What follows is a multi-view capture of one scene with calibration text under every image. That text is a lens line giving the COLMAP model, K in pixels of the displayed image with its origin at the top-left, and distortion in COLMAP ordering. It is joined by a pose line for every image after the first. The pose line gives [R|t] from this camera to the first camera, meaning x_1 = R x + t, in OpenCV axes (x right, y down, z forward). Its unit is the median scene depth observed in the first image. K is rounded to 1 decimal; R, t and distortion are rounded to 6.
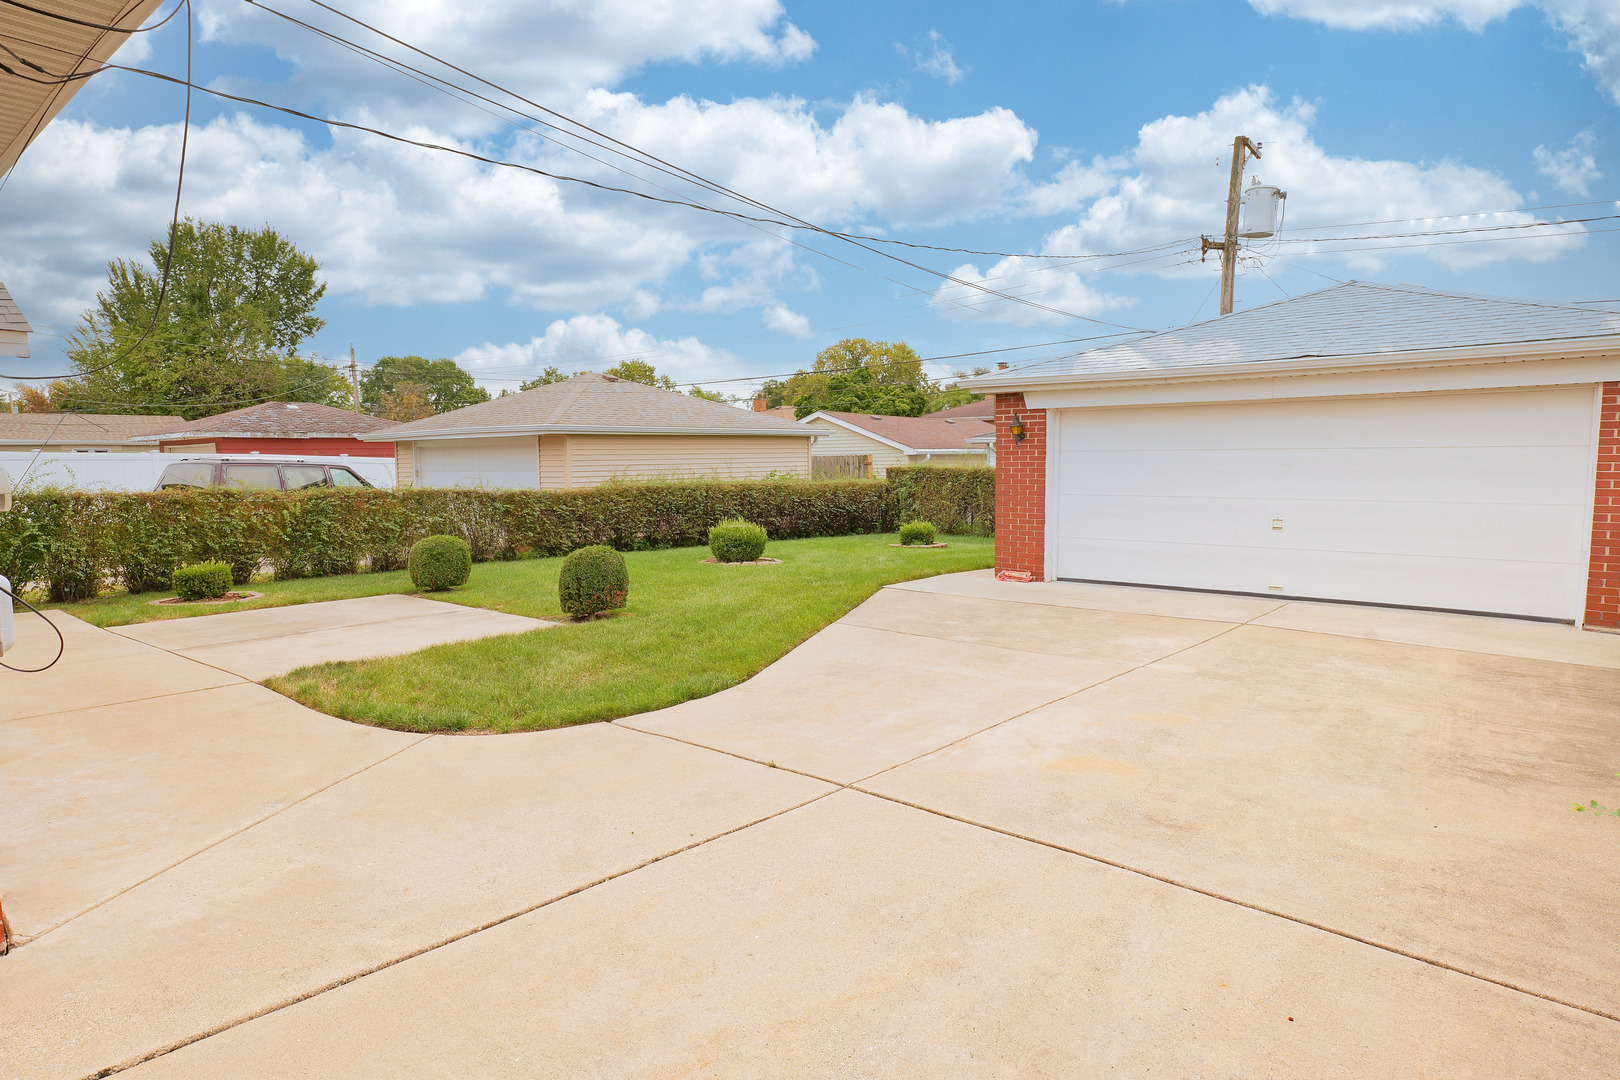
lens RADIAL K [[946.4, 0, 817.9], [0, 946.4, 541.7], [0, 0, 1]] dist [-0.022690, 0.015396]
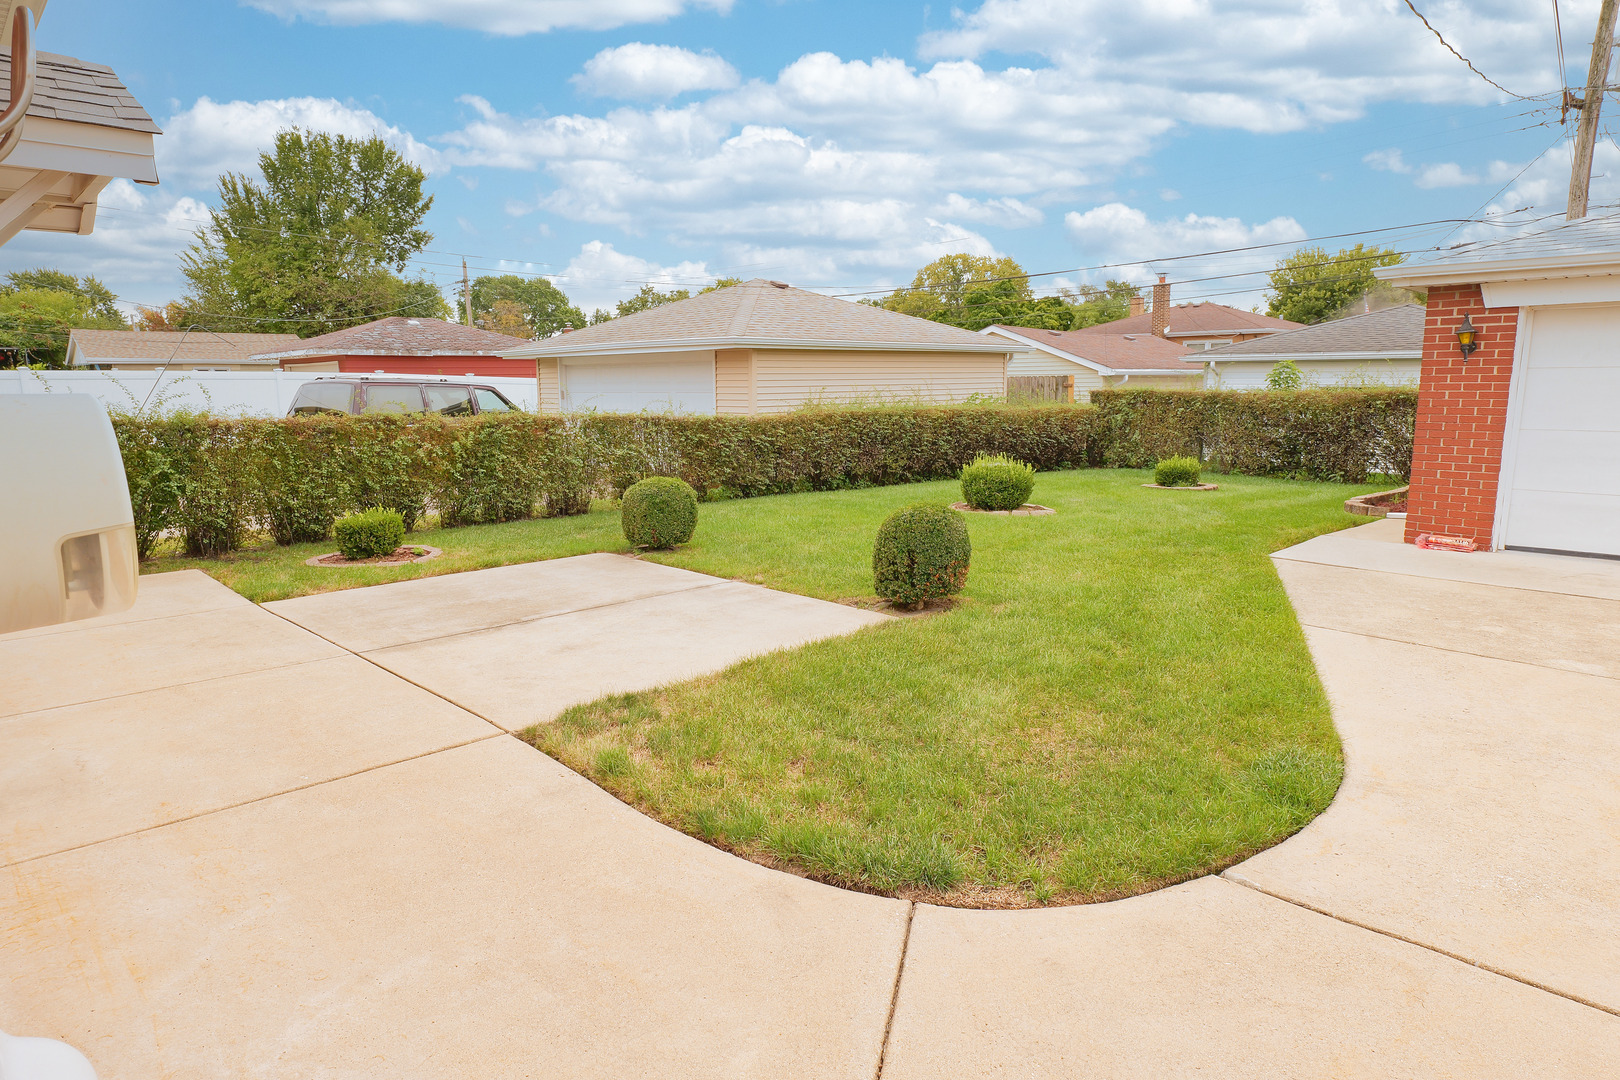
lens RADIAL K [[946.4, 0, 810.4], [0, 946.4, 533.2], [0, 0, 1]] dist [-0.022690, 0.015396]
pose [[0.995857, 0.016657, -0.089398, -0.152761], [-0.010152, 0.997300, 0.072730, -0.013455], [0.090368, -0.071521, 0.993337, 0.178142]]
